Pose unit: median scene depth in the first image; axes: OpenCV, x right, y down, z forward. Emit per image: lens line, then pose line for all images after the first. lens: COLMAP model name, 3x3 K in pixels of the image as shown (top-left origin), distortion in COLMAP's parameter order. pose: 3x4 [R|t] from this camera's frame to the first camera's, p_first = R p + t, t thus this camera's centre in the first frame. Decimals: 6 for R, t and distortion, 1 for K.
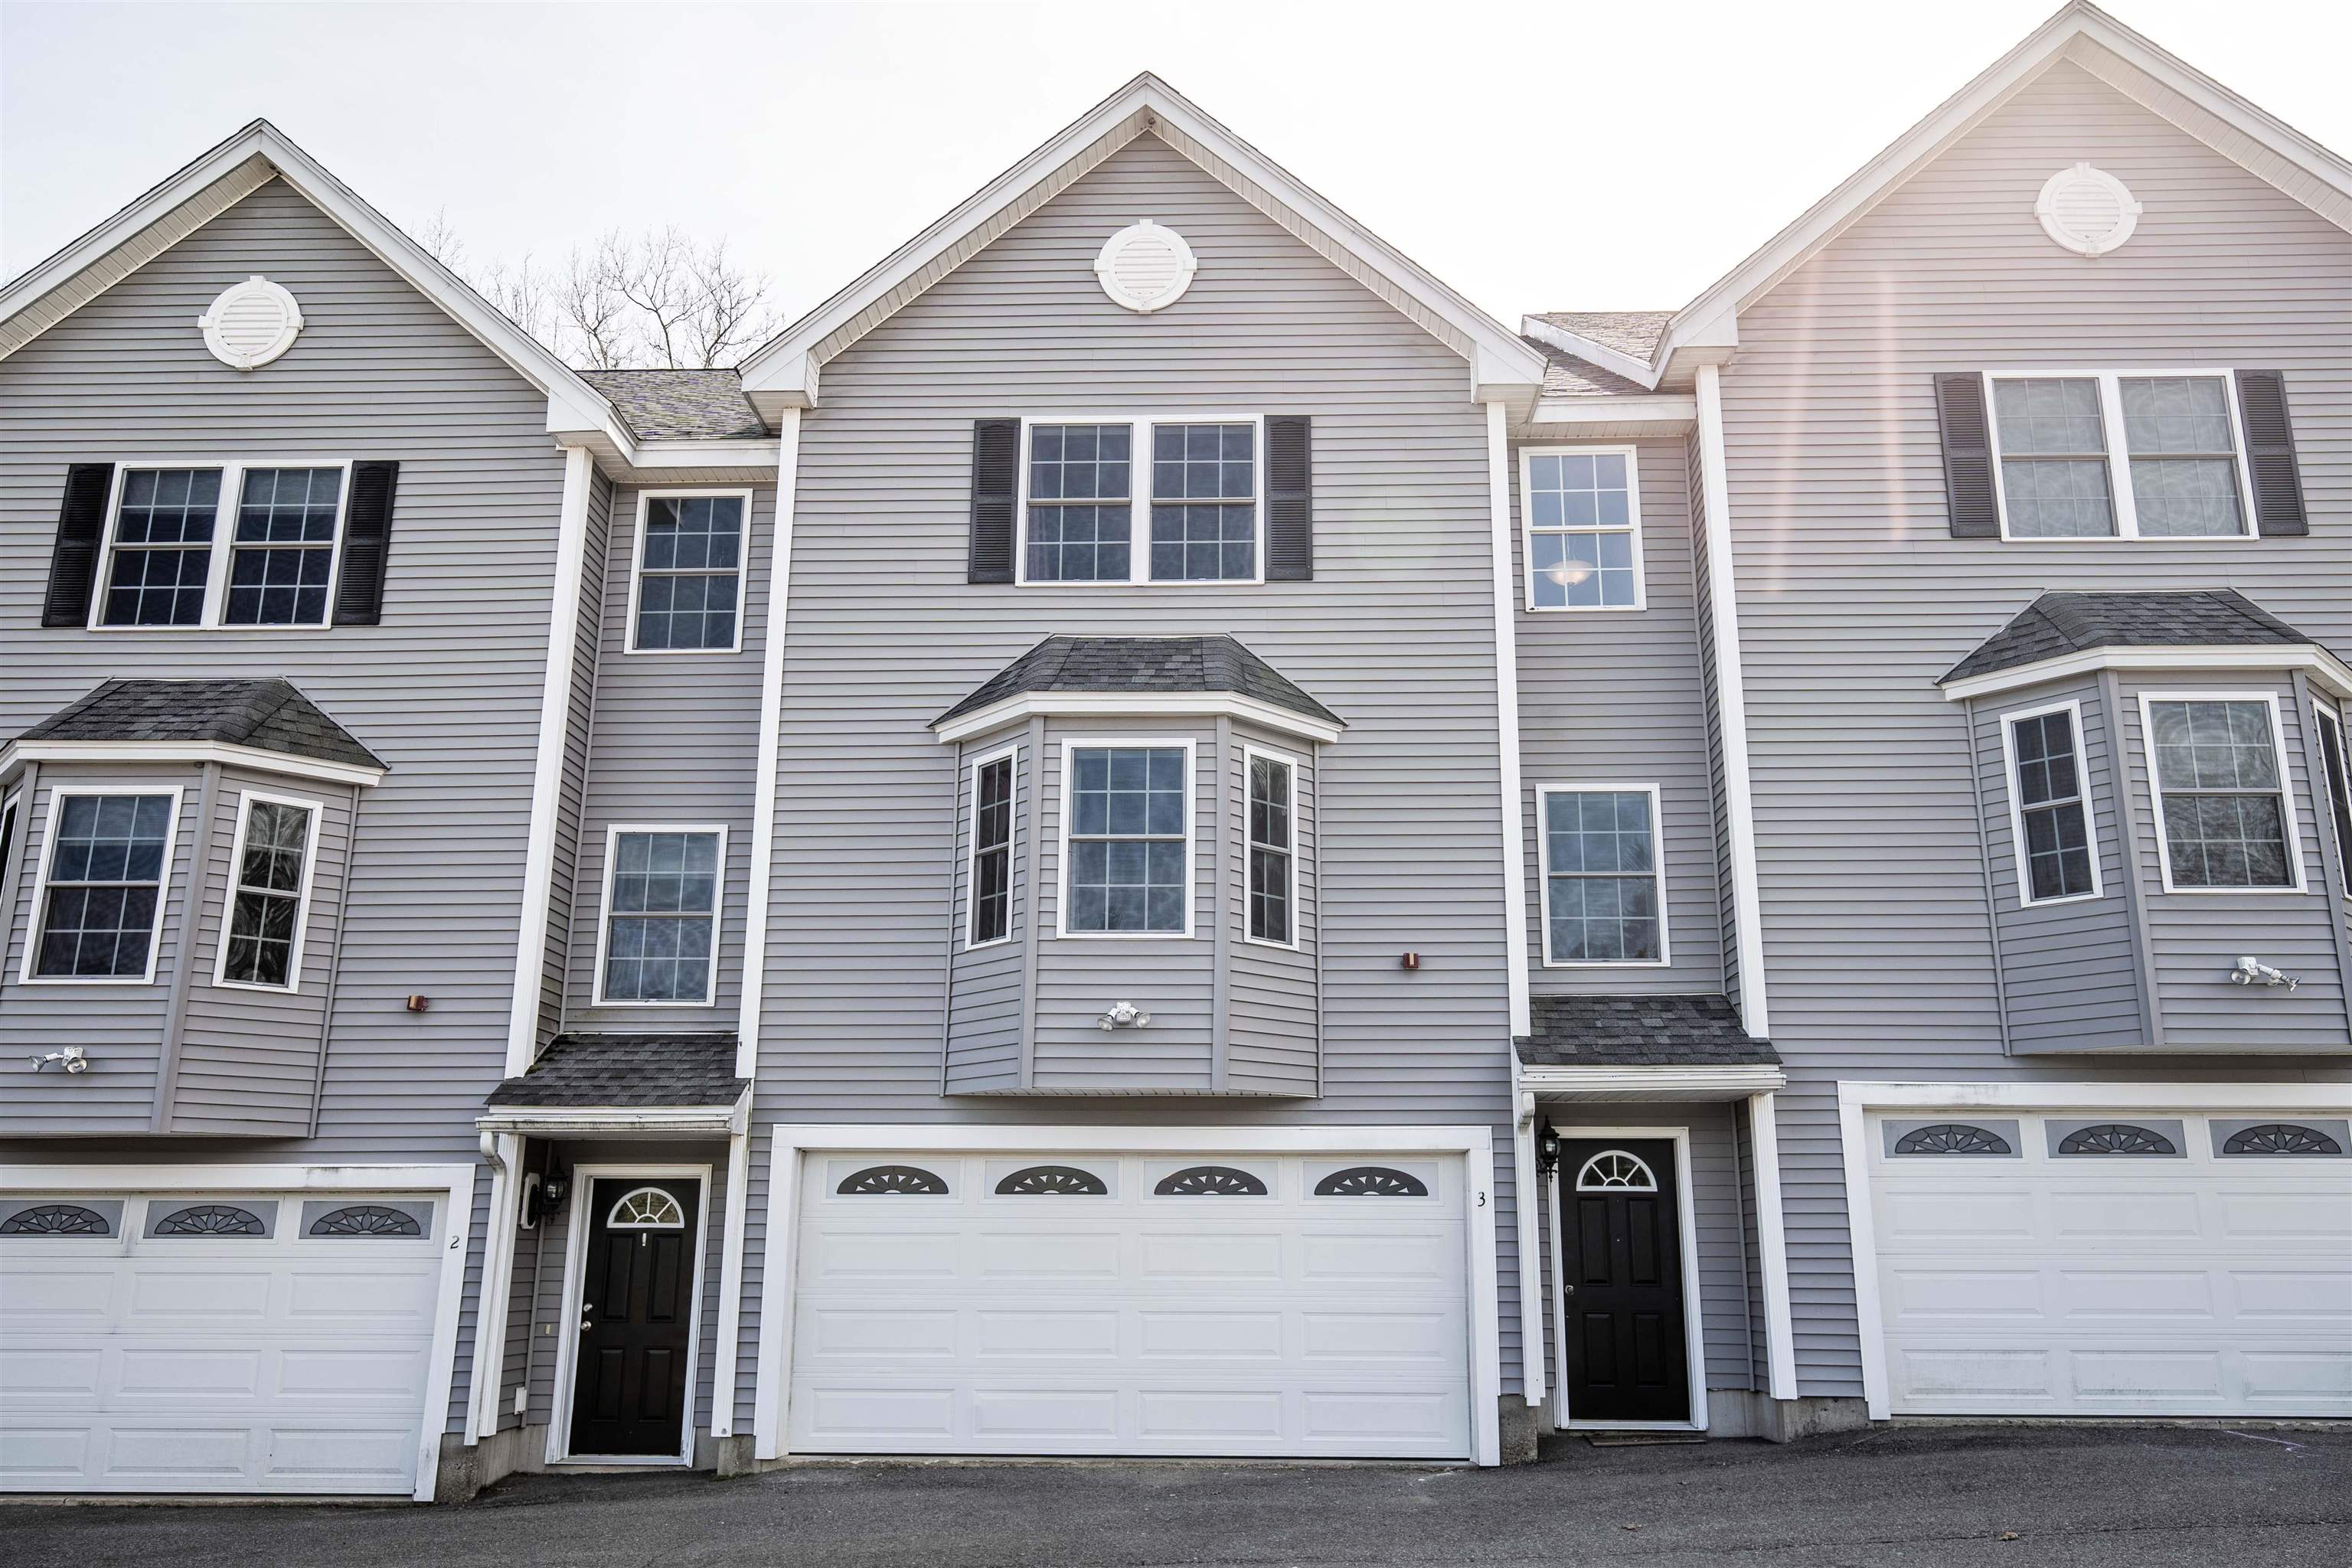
lens RADIAL K [[1729.6, 0, 1178.5], [0, 1729.6, 807.1], [0, 0, 1]] dist [0.004286, -0.000912]
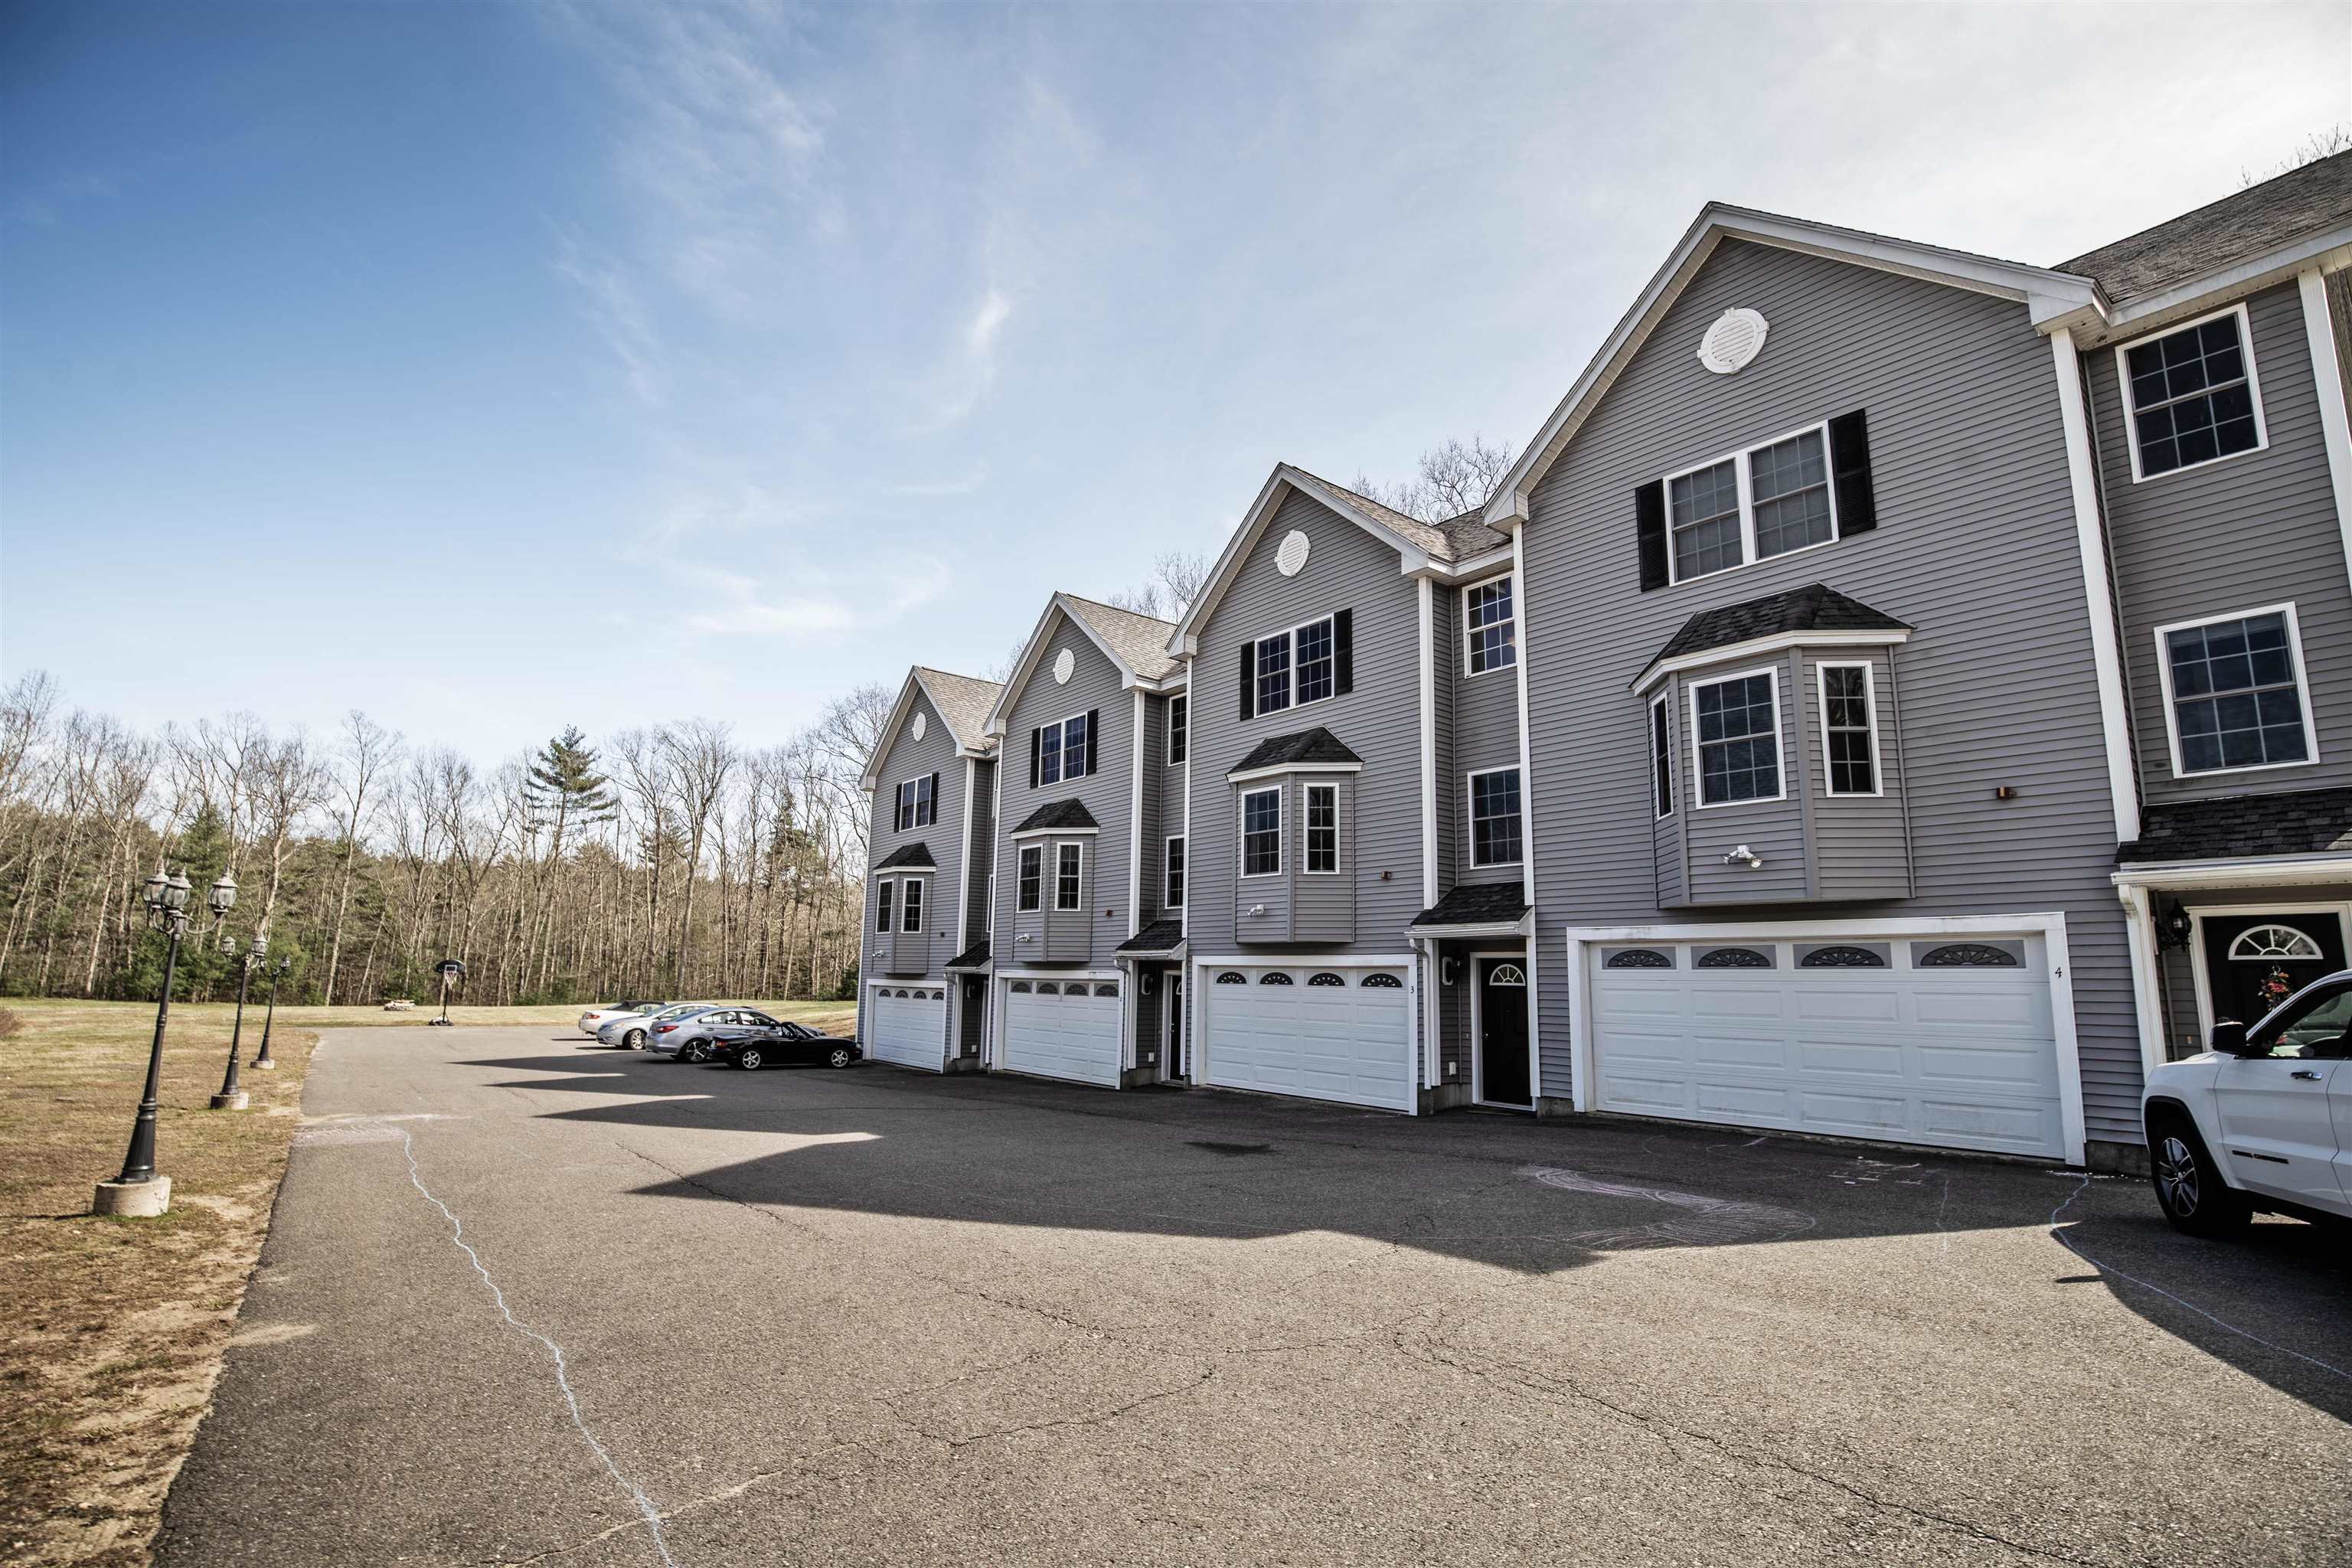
lens RADIAL K [[1093.9, 0, 1177.1], [0, 1093.9, 797.0], [0, 0, 1]] dist [-0.025972, 0.000743]
pose [[0.645576, -0.117072, -0.754670, 0.392716], [0.175478, 0.984480, -0.002612, -0.017539], [0.743263, -0.130742, 0.656100, -0.011909]]
